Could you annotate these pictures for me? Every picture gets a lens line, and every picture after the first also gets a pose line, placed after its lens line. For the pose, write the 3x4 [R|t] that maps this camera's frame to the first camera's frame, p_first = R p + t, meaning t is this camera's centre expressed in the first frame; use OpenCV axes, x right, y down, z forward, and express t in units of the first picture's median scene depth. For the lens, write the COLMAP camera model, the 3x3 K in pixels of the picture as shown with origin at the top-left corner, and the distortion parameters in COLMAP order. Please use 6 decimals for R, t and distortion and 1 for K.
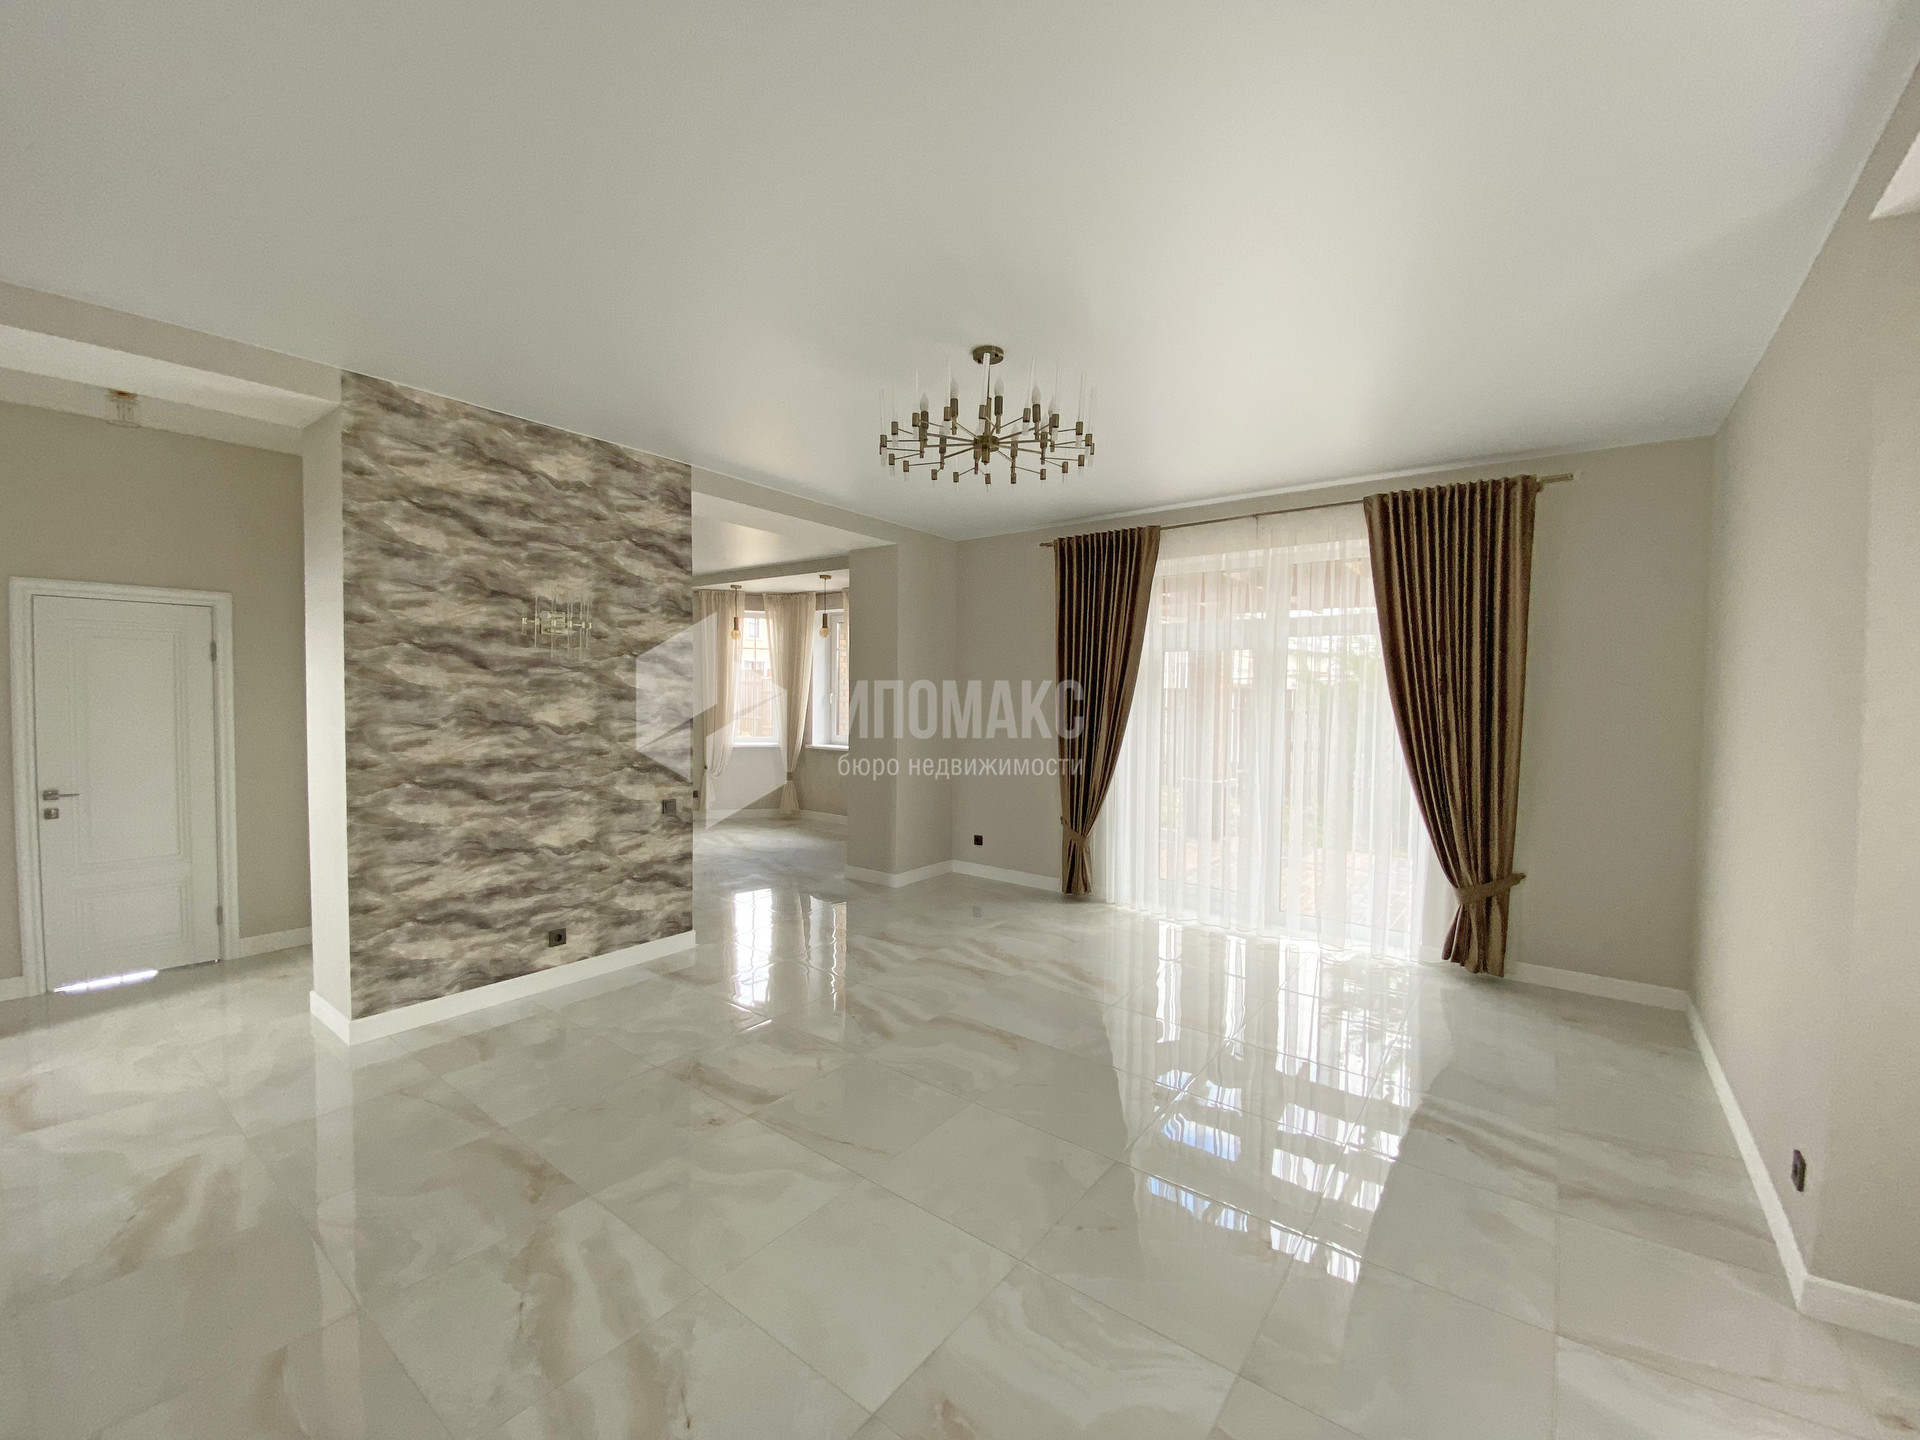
lens RADIAL K [[773.0, 0, 953.7], [0, 773.0, 717.8], [0, 0, 1]] dist [0.032233, -0.023965]
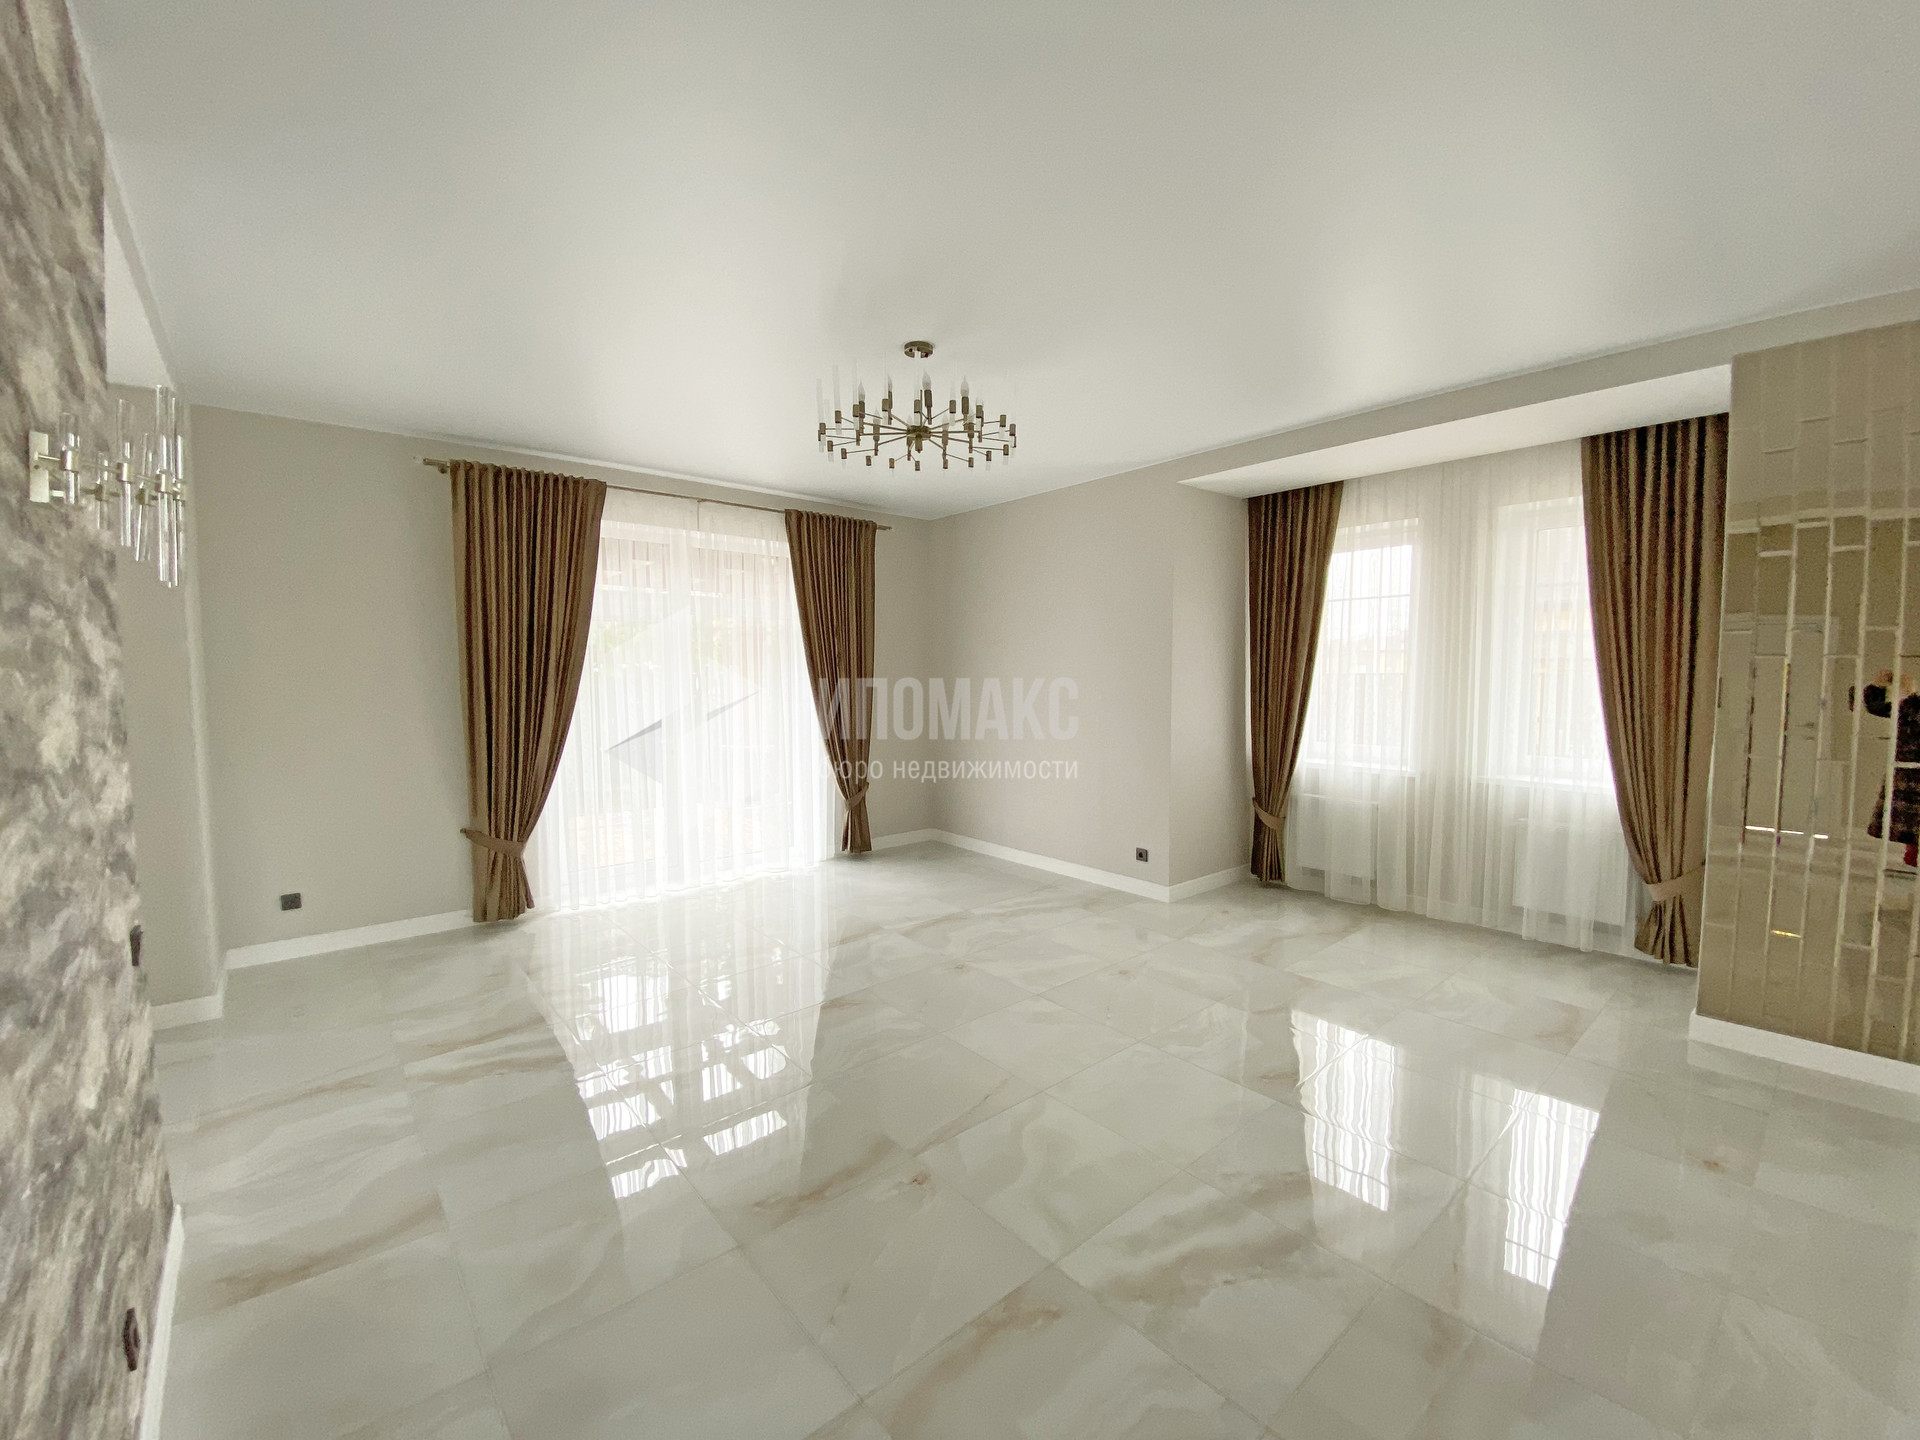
lens RADIAL K [[773.0, 0, 953.7], [0, 773.0, 717.8], [0, 0, 1]] dist [0.032233, -0.023965]
pose [[0.210200, -0.074316, 0.974830, -0.725537], [0.035381, 0.997032, 0.068380, -0.024809], [-0.977018, 0.020117, 0.212205, 0.519693]]
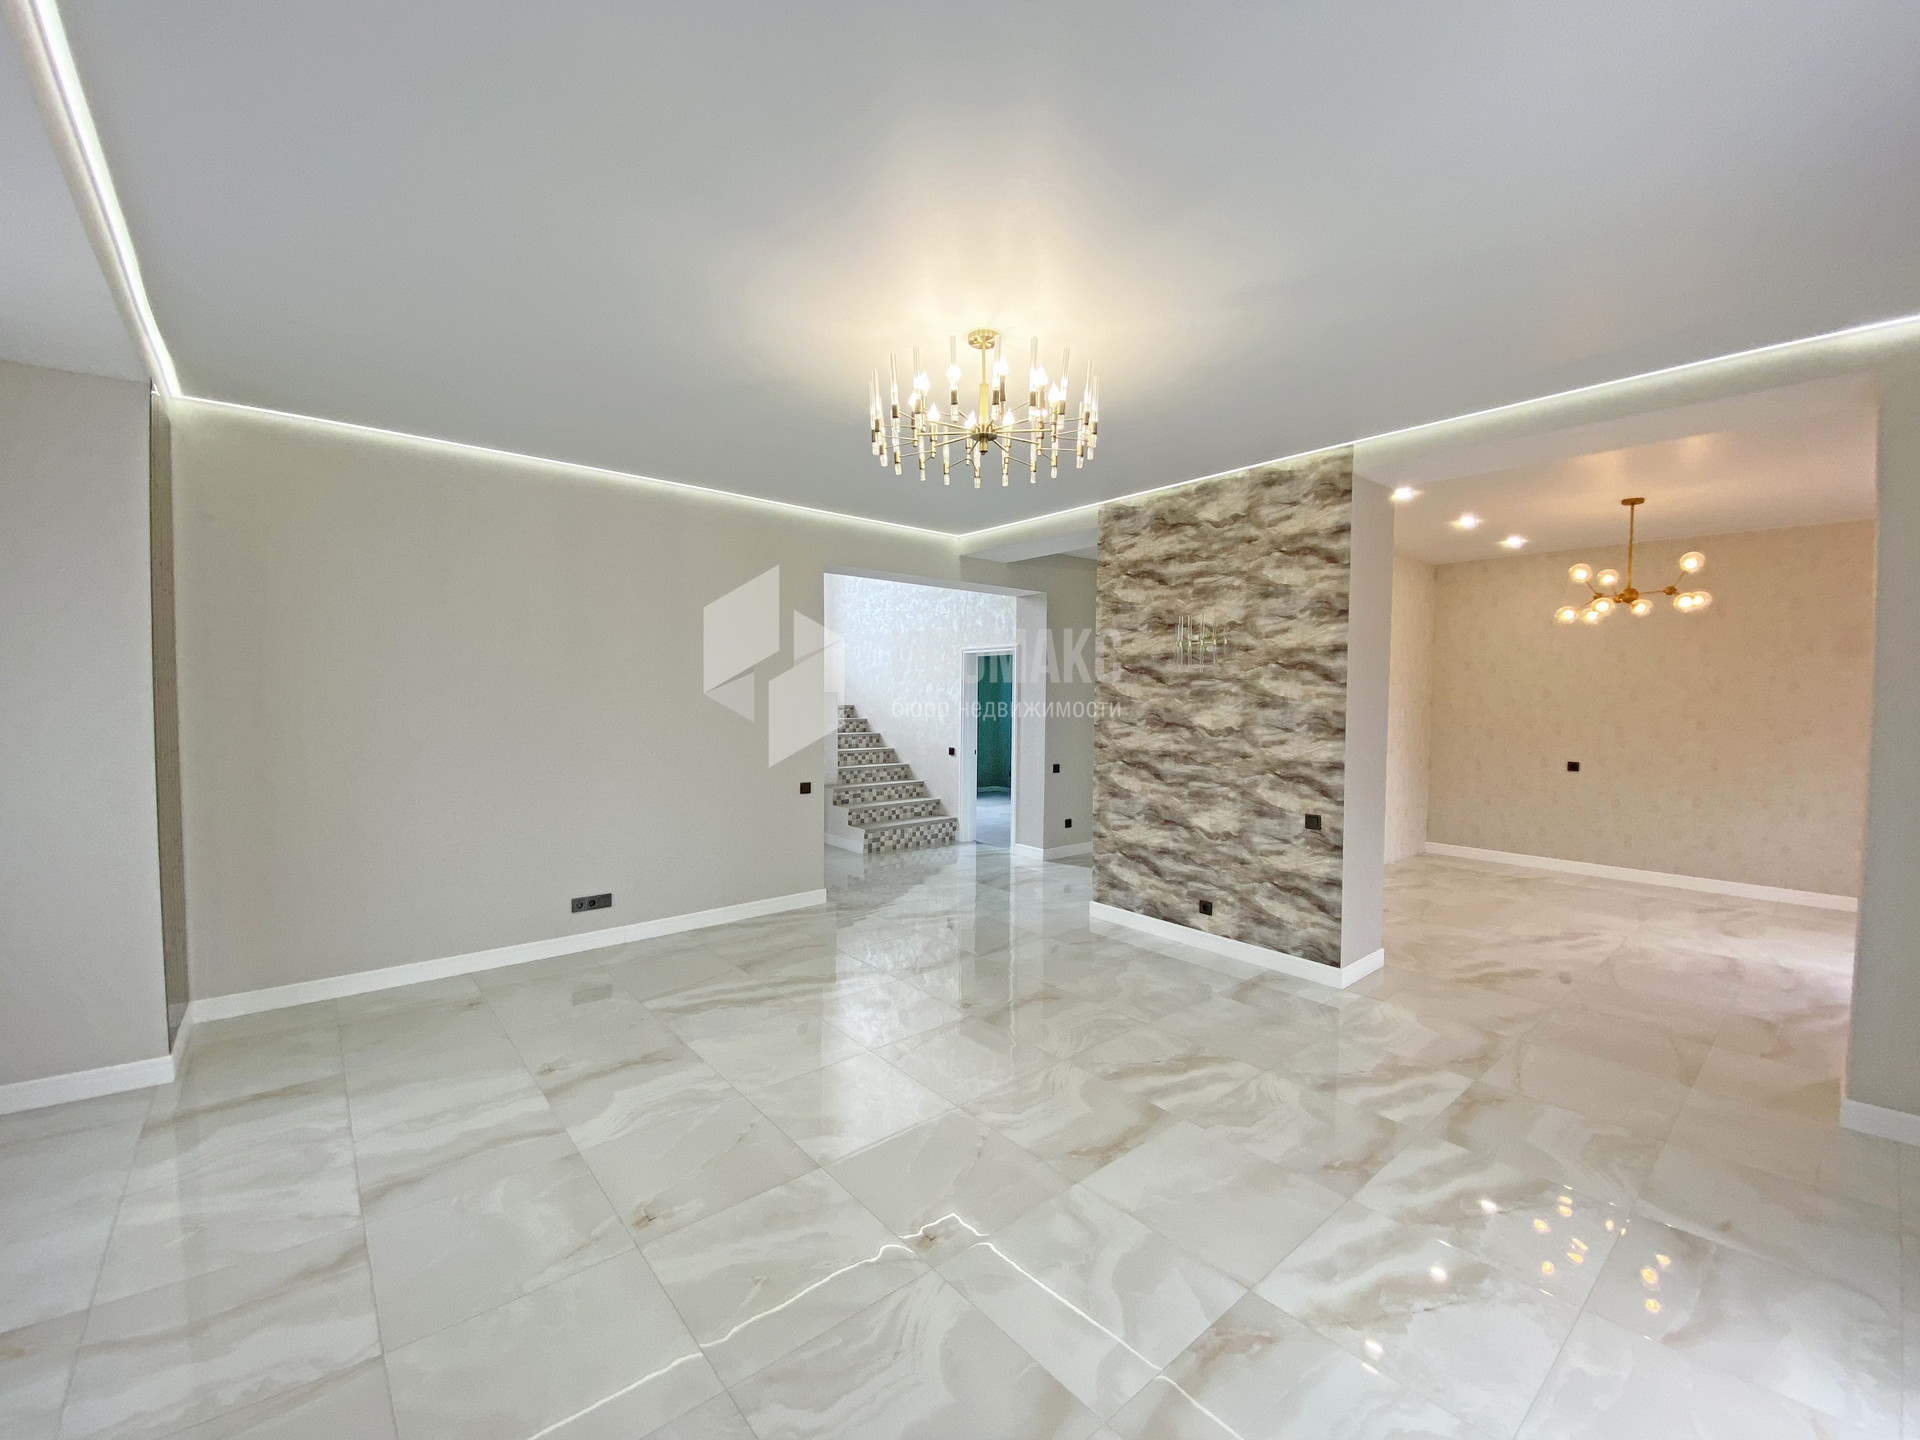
lens RADIAL K [[773.0, 0, 953.7], [0, 773.0, 717.8], [0, 0, 1]] dist [0.032233, -0.023965]
pose [[-0.212987, 0.014932, -0.976941, 0.700284], [-0.038143, 0.998994, 0.023585, -0.018747], [0.976310, 0.042286, -0.212203, 0.838221]]
